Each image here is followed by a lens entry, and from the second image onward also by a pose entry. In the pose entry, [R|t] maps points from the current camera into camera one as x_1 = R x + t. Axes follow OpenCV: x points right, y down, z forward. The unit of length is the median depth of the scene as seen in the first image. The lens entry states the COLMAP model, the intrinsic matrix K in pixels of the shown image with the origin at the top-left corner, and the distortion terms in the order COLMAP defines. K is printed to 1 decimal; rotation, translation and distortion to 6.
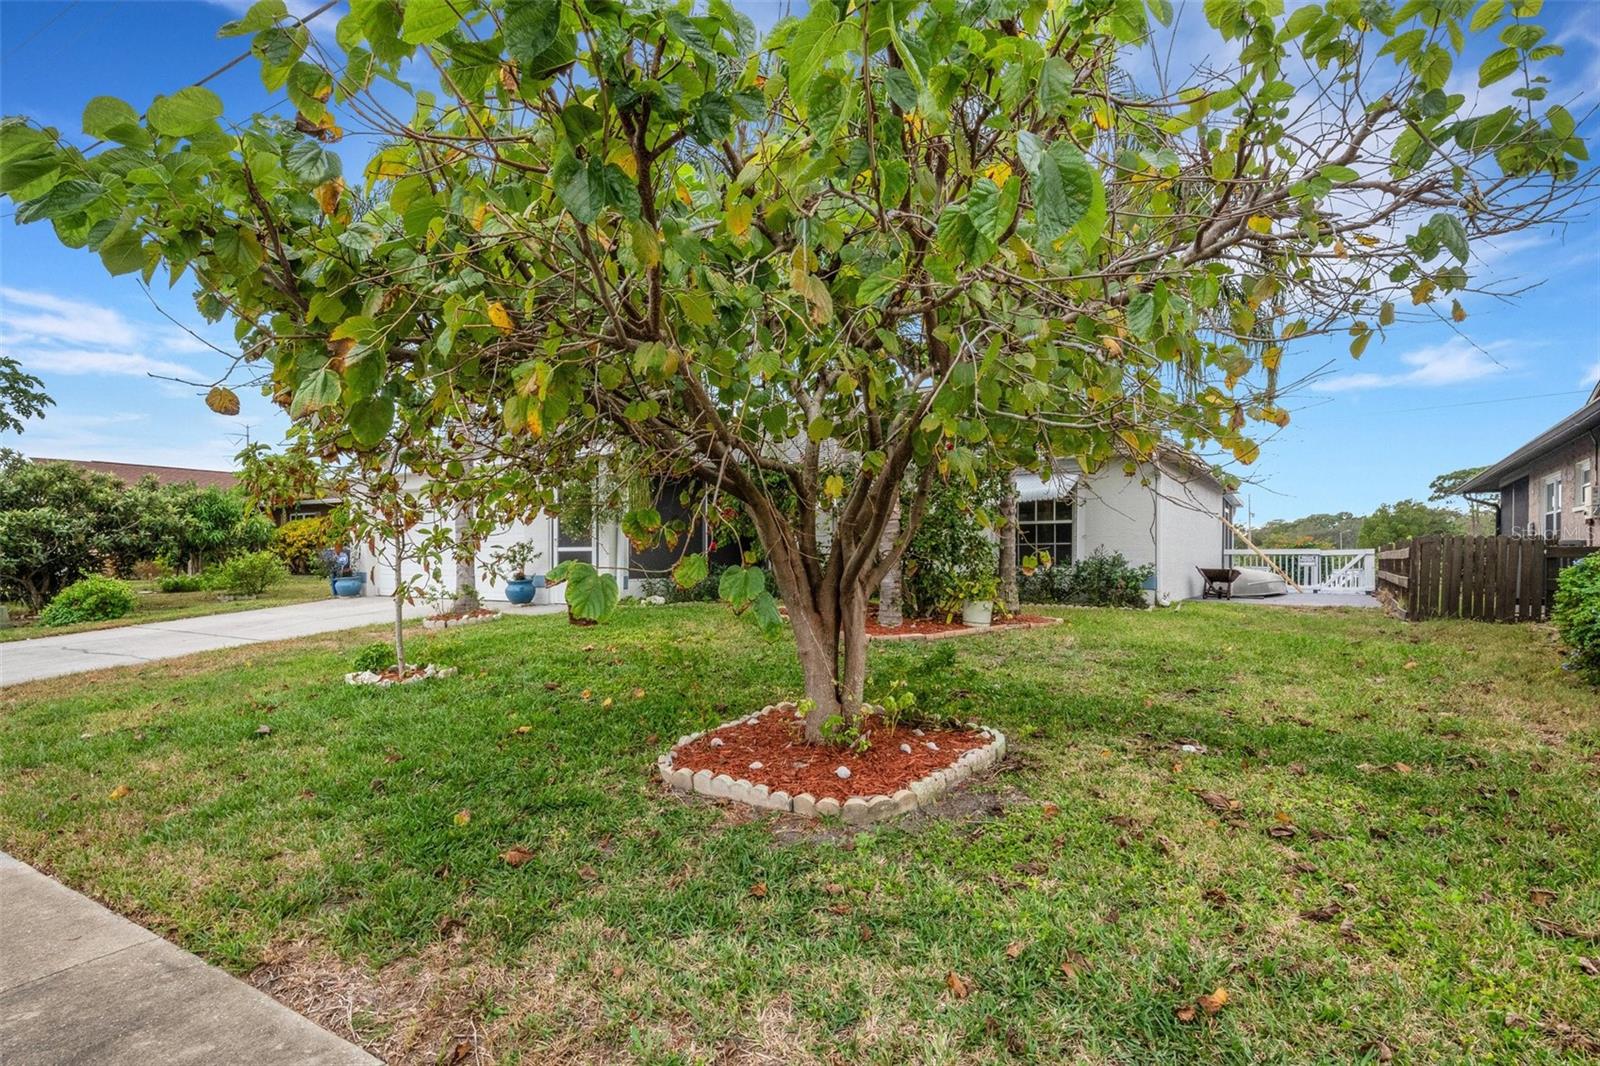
lens RADIAL K [[830.2, 0, 800.0], [0, 830.2, 533.0], [0, 0, 1]] dist [0.029820, 0.000033]
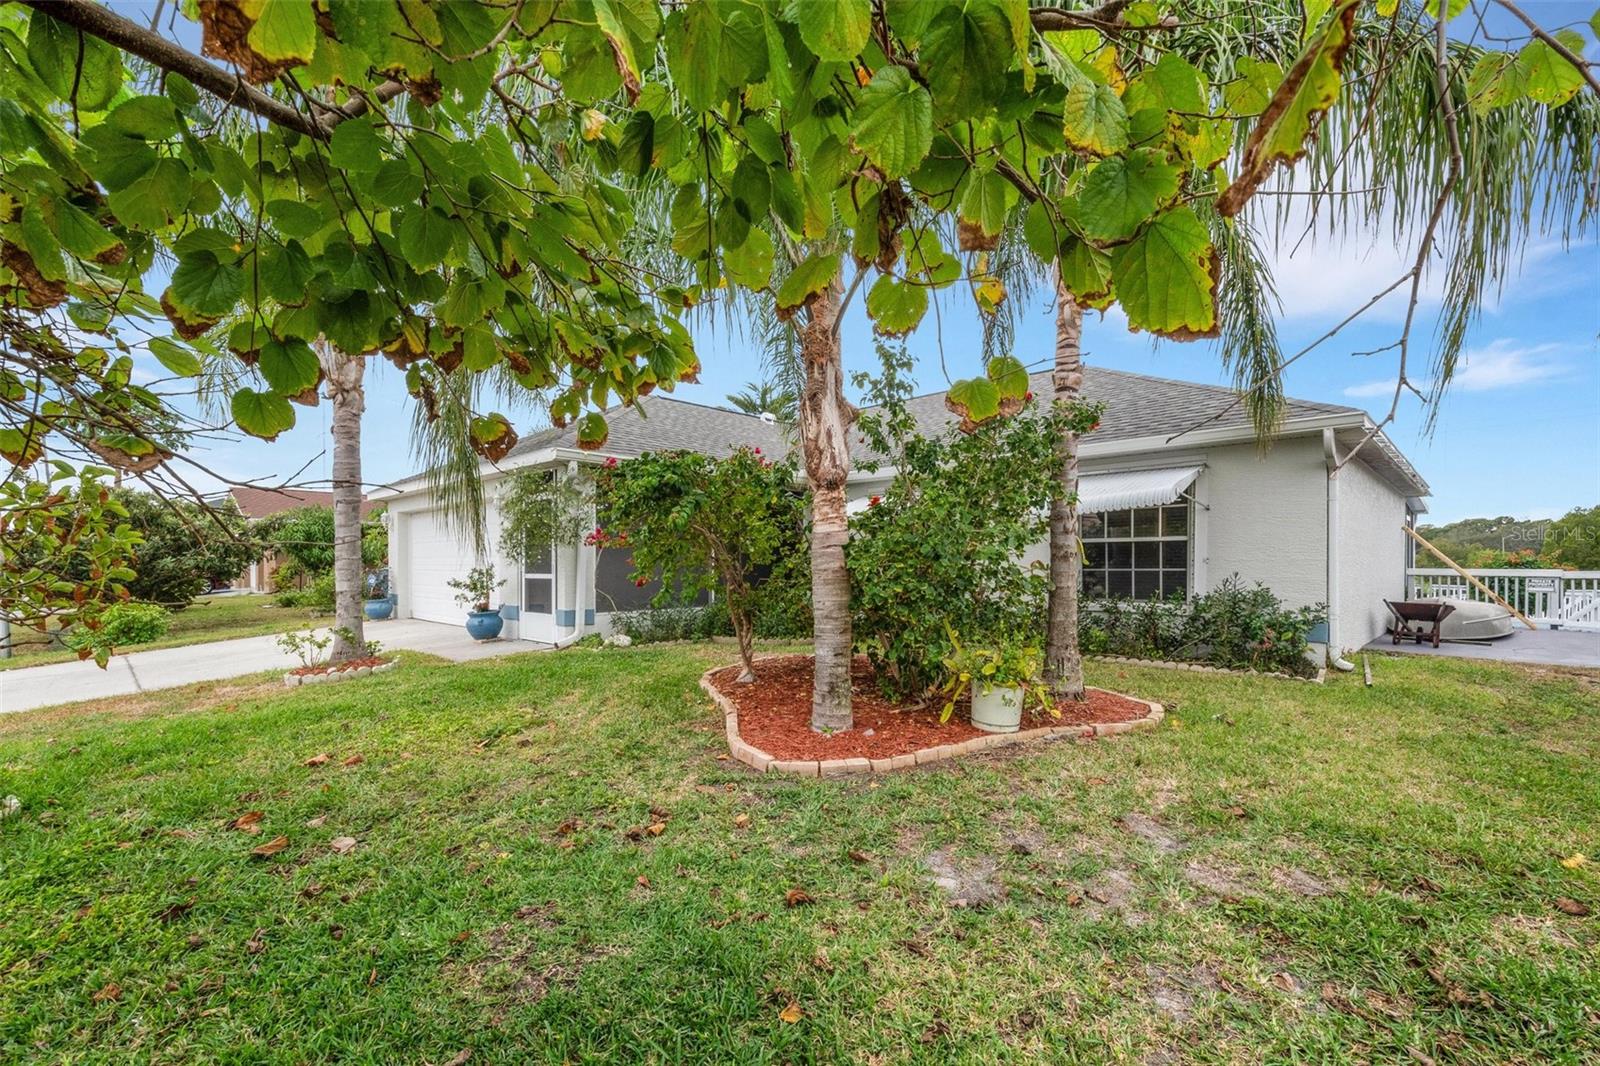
lens RADIAL K [[699.8, 0, 789.4], [0, 699.8, 558.3], [0, 0, 1]] dist [0.021708, -0.008291]
pose [[0.977757, -0.002280, -0.209727, 0.125317], [0.007114, 0.999726, 0.022301, -0.012682], [0.209619, -0.023297, 0.977506, 0.356687]]
